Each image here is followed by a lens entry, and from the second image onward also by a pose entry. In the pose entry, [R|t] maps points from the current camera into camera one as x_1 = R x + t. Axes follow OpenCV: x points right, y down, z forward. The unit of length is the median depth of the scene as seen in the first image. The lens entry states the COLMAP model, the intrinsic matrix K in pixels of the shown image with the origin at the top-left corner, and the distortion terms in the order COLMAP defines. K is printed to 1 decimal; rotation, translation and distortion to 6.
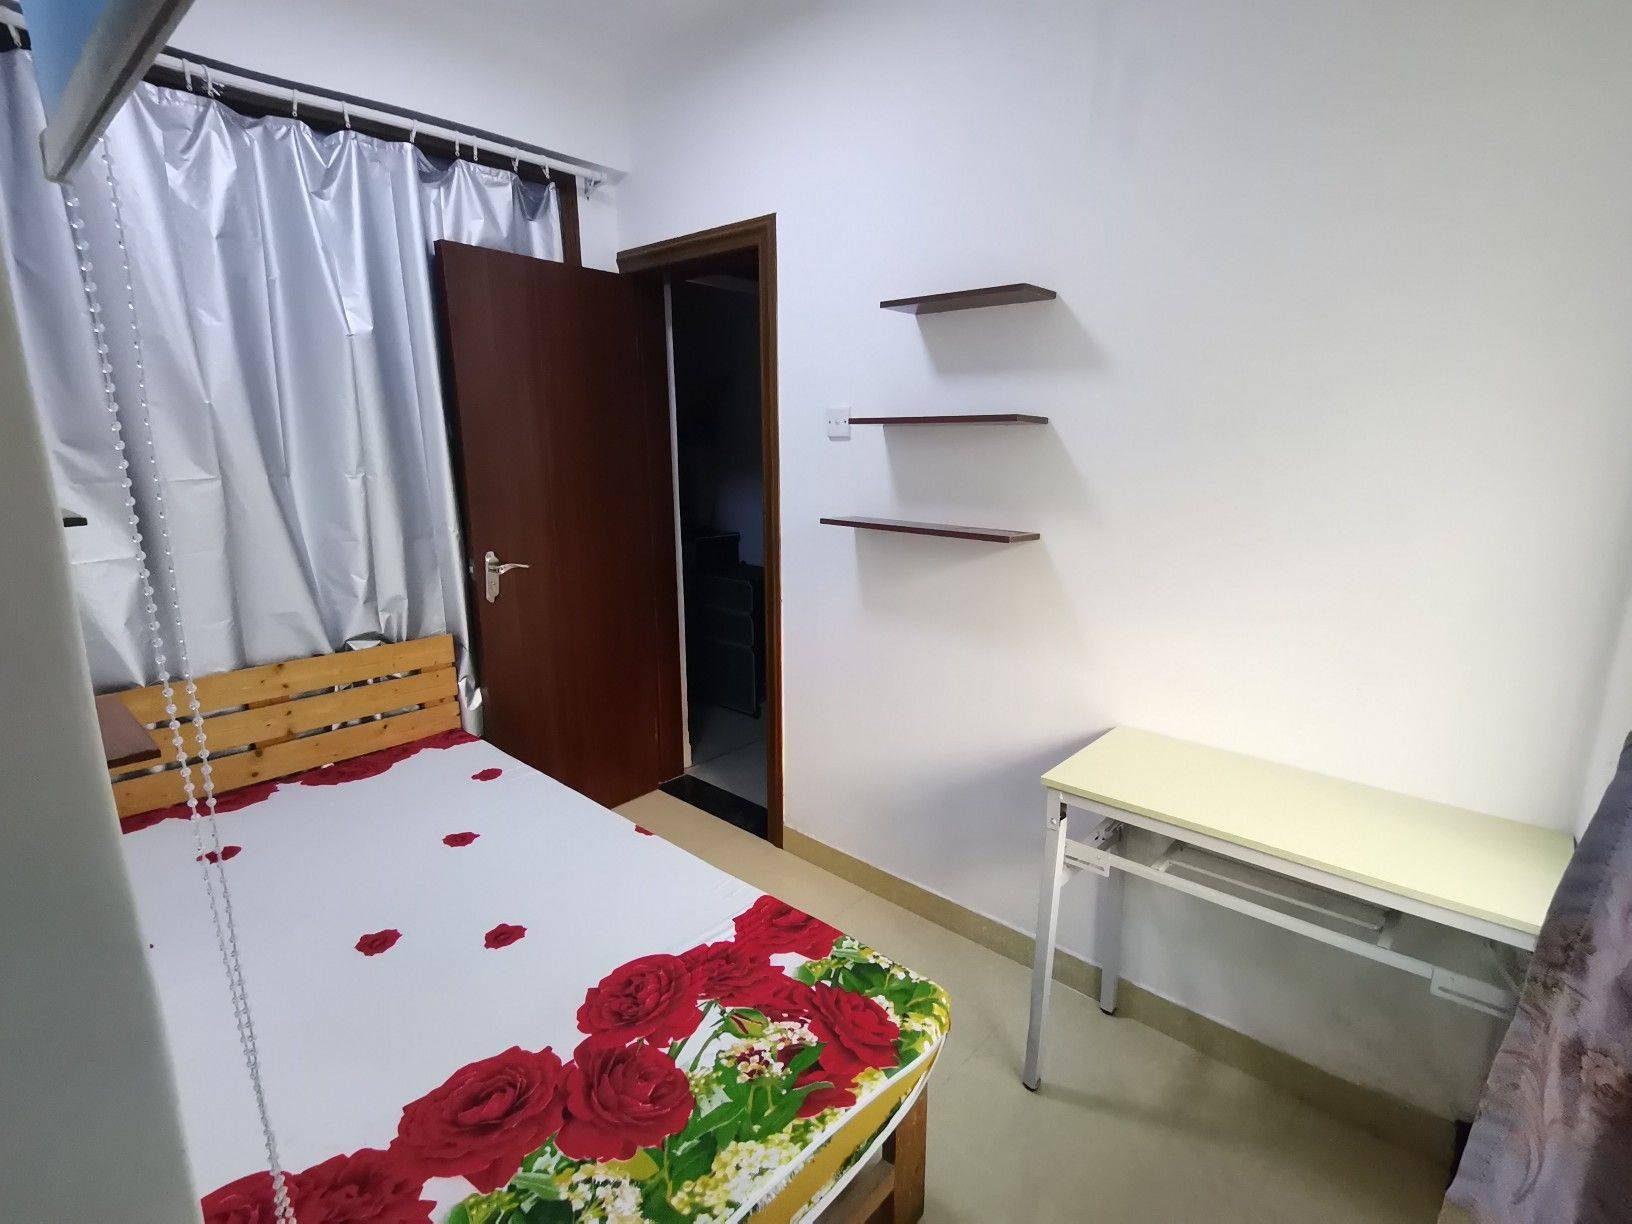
lens RADIAL K [[811.9, 0, 814.4], [0, 811.9, 617.5], [0, 0, 1]] dist [0.002416, -0.000015]
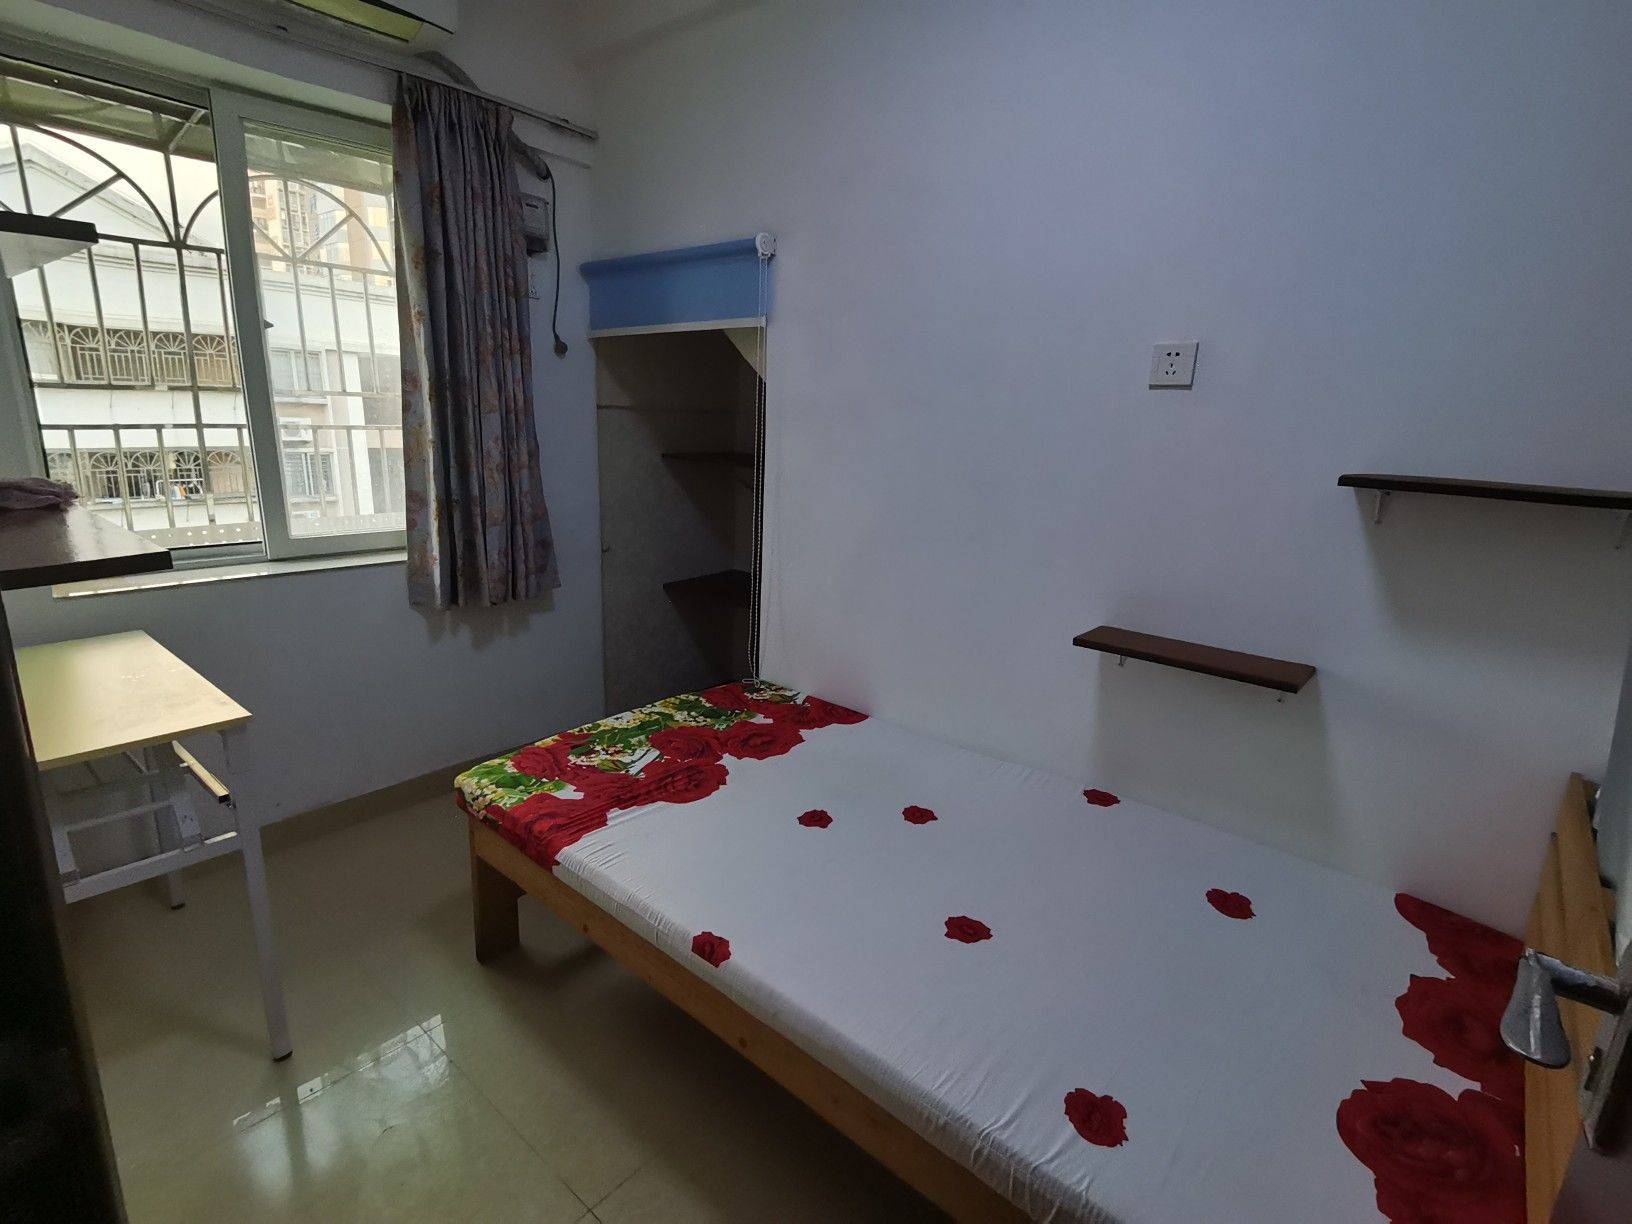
lens RADIAL K [[811.9, 0, 813.8], [0, 811.9, 610.7], [0, 0, 1]] dist [0.002416, -0.000015]
pose [[-0.998215, -0.036783, -0.047056, -0.386263], [-0.053819, 0.895597, 0.441599, -0.446391], [0.025900, 0.443343, -0.895978, 2.303125]]
